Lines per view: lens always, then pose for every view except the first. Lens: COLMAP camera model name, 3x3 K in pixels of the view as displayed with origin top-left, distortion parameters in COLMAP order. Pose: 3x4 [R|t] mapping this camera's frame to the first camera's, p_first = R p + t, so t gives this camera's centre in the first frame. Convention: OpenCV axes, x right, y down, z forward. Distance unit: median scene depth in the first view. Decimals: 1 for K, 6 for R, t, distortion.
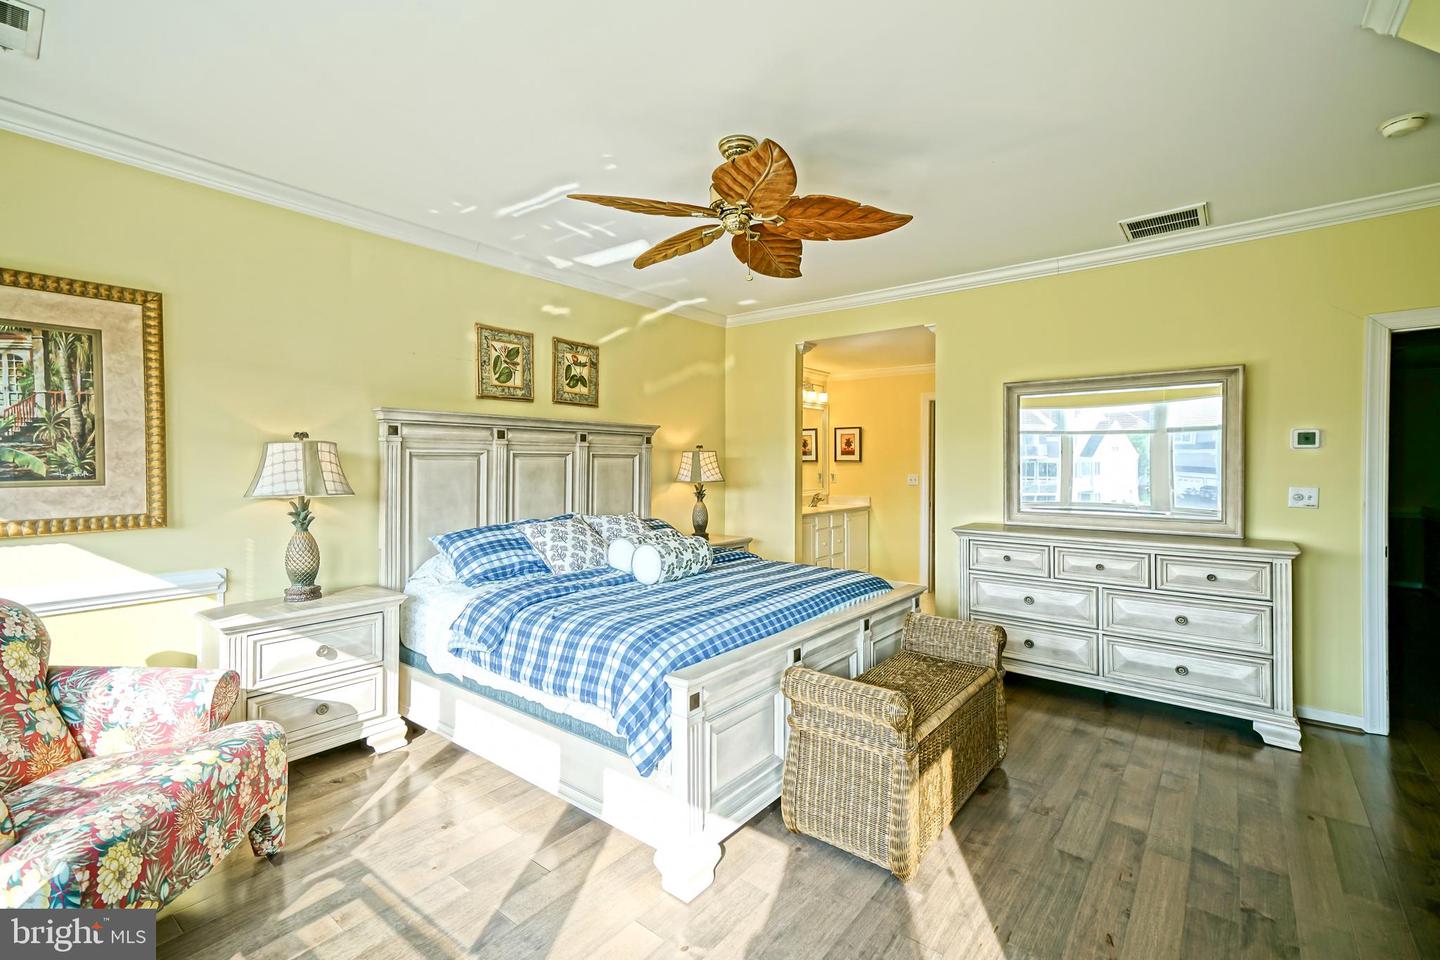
lens RADIAL K [[635.8, 0, 728.7], [0, 635.8, 464.9], [0, 0, 1]] dist [0.047648, -0.005297]
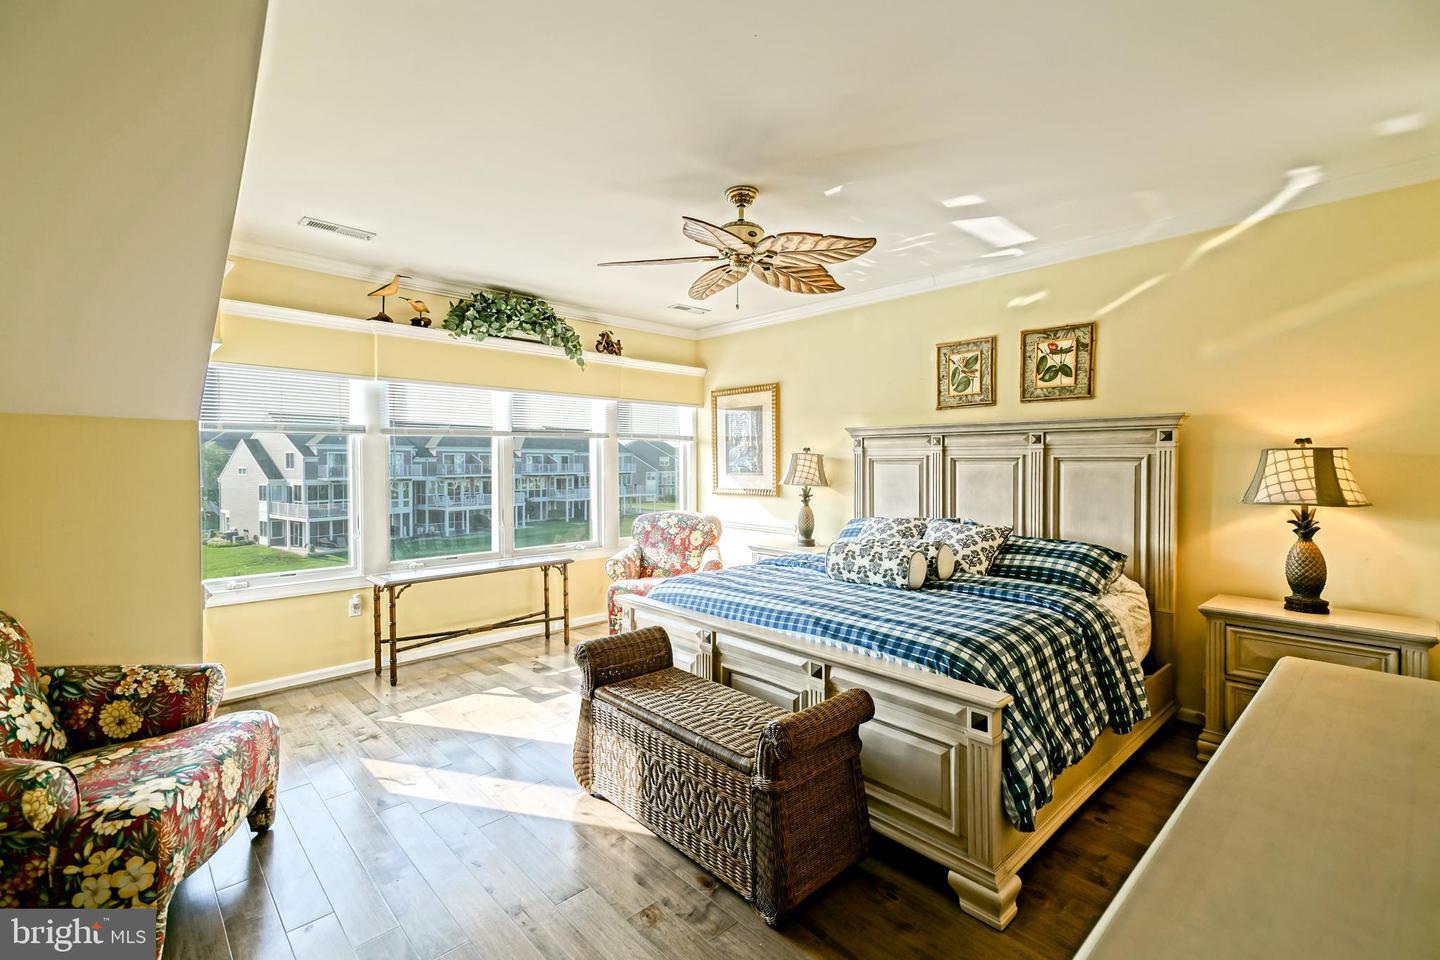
lens RADIAL K [[635.8, 0, 718.6], [0, 635.8, 474.5], [0, 0, 1]] dist [0.047648, -0.005297]
pose [[-0.144483, 0.016066, -0.989377, 0.715989], [-0.008269, 0.999814, 0.017443, -0.005039], [0.989473, 0.010701, -0.144323, 0.701963]]
